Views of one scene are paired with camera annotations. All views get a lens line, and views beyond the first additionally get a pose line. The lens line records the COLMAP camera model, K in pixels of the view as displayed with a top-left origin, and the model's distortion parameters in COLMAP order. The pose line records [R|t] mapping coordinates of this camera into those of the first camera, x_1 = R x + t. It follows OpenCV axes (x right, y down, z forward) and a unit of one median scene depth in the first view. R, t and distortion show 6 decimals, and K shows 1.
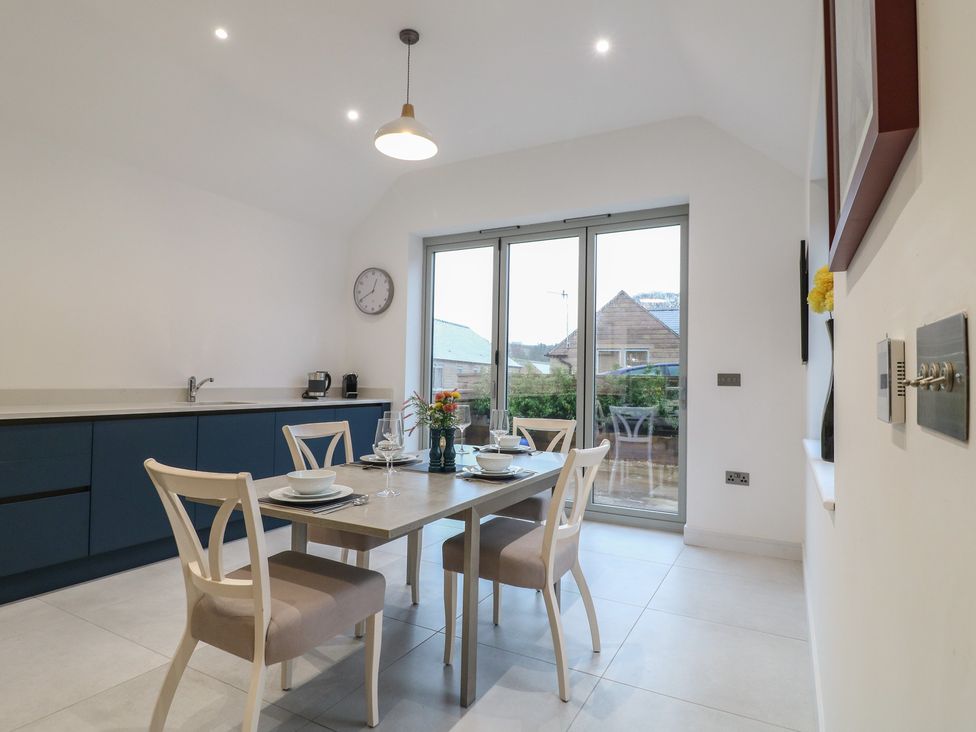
lens RADIAL K [[504.3, 0, 486.3], [0, 504.3, 362.4], [0, 0, 1]] dist [0.001260, -0.015326]
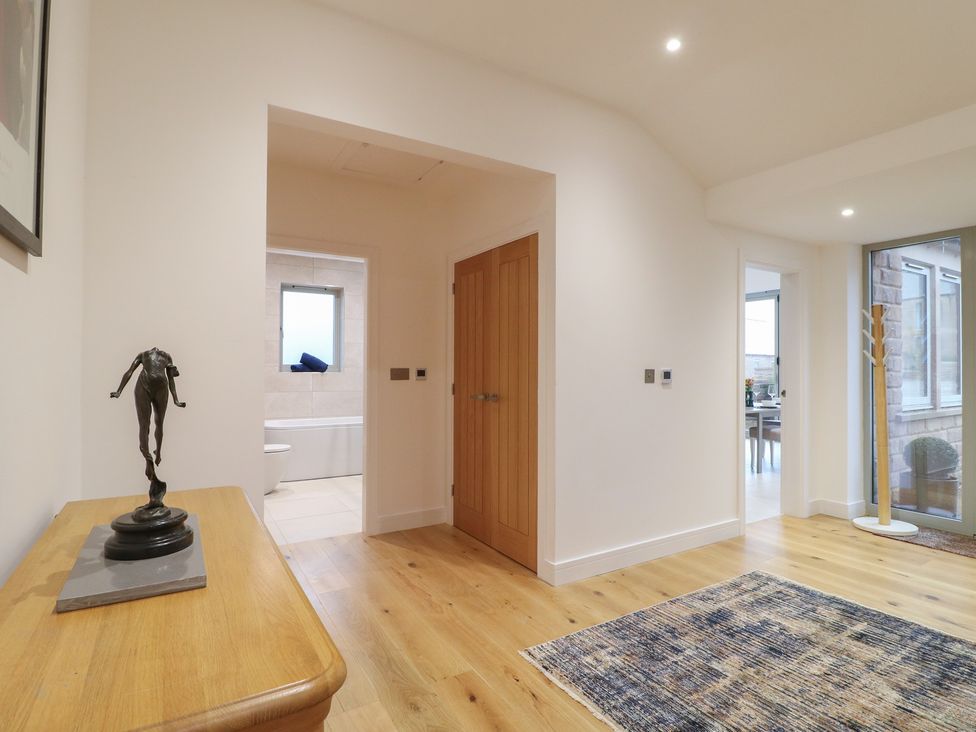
lens RADIAL K [[519.0, 0, 484.1], [0, 519.0, 362.6], [0, 0, 1]] dist [0.000158, -0.013851]
pose [[0.859164, -0.015263, -0.511473, 0.068242], [0.023991, 0.999657, 0.010468, -0.049113], [0.511138, -0.021264, 0.859236, -1.164322]]
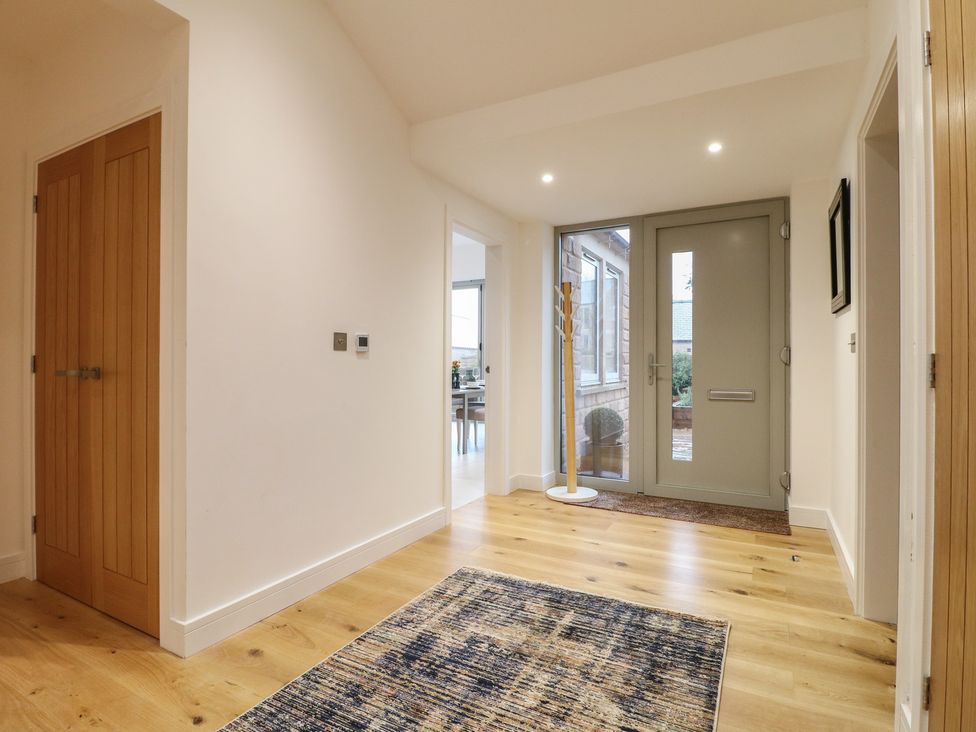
lens RADIAL K [[510.6, 0, 488.1], [0, 510.6, 361.5], [0, 0, 1]] dist [-0.000176, -0.013619]
pose [[0.999938, -0.010729, -0.002918, 0.056375], [0.010808, 0.999533, 0.028569, -0.007931], [0.002611, -0.028599, 0.999588, -0.965924]]
